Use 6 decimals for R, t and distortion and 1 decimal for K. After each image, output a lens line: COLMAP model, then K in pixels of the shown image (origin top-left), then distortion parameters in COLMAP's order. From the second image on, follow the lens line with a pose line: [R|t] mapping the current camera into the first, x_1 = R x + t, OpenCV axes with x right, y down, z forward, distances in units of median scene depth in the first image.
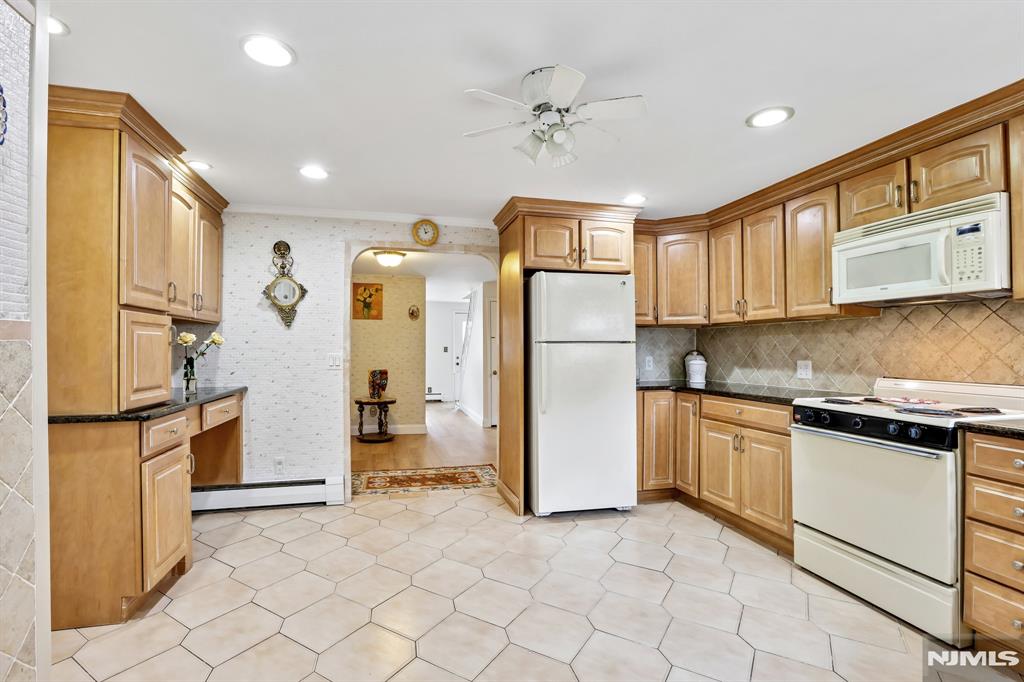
lens RADIAL K [[482.5, 0, 510.0], [0, 482.5, 348.7], [0, 0, 1]] dist [-0.019567, 0.003281]
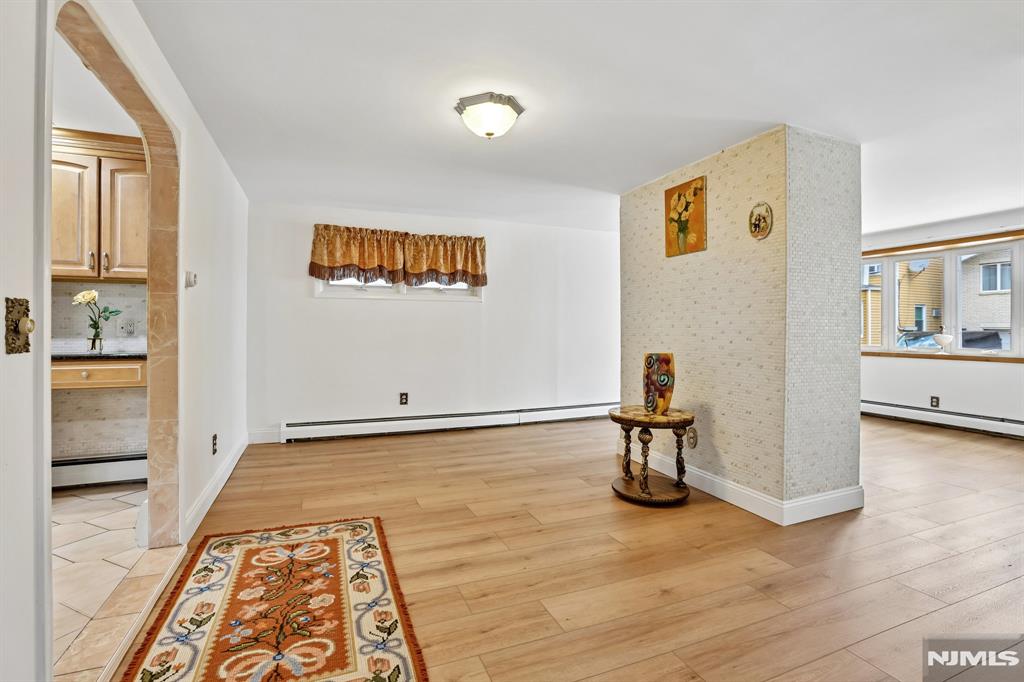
lens RADIAL K [[482.5, 0, 505.3], [0, 482.5, 327.0], [0, 0, 1]] dist [-0.019567, 0.003281]
pose [[0.124450, -0.004449, -0.992216, 0.325574], [-0.001248, 0.999988, -0.004640, 0.032696], [0.992225, 0.001816, 0.124443, 1.334987]]
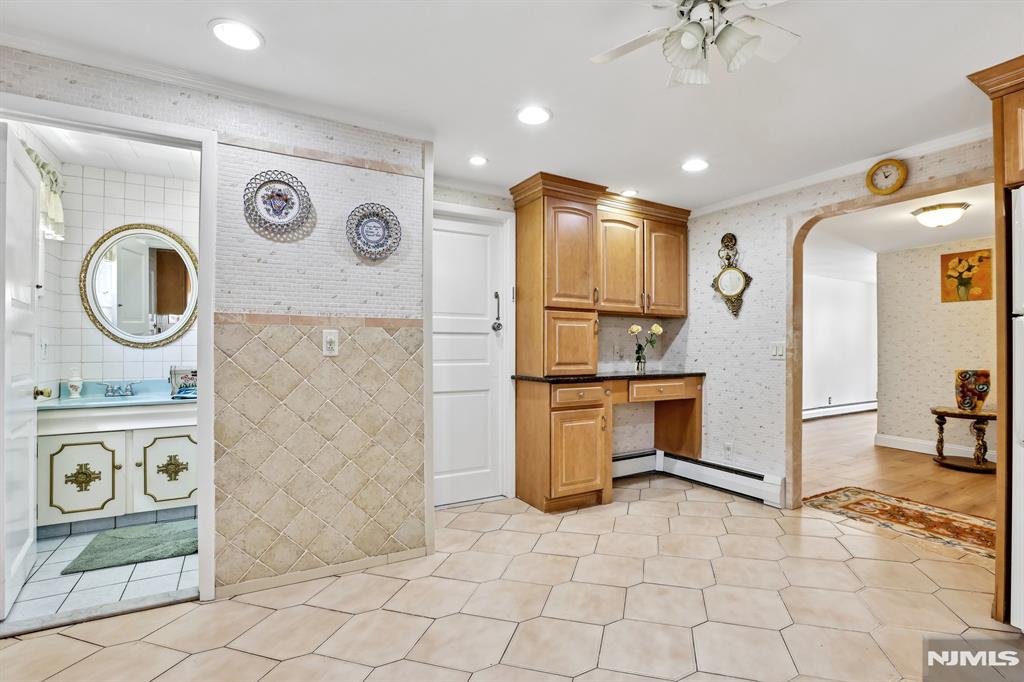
lens RADIAL K [[482.5, 0, 514.7], [0, 482.5, 344.5], [0, 0, 1]] dist [-0.019567, 0.003281]
pose [[0.282872, -0.005176, -0.959144, 0.359148], [-0.003909, 0.999971, -0.006549, 0.021671], [0.959150, 0.005602, 0.282844, 0.251191]]
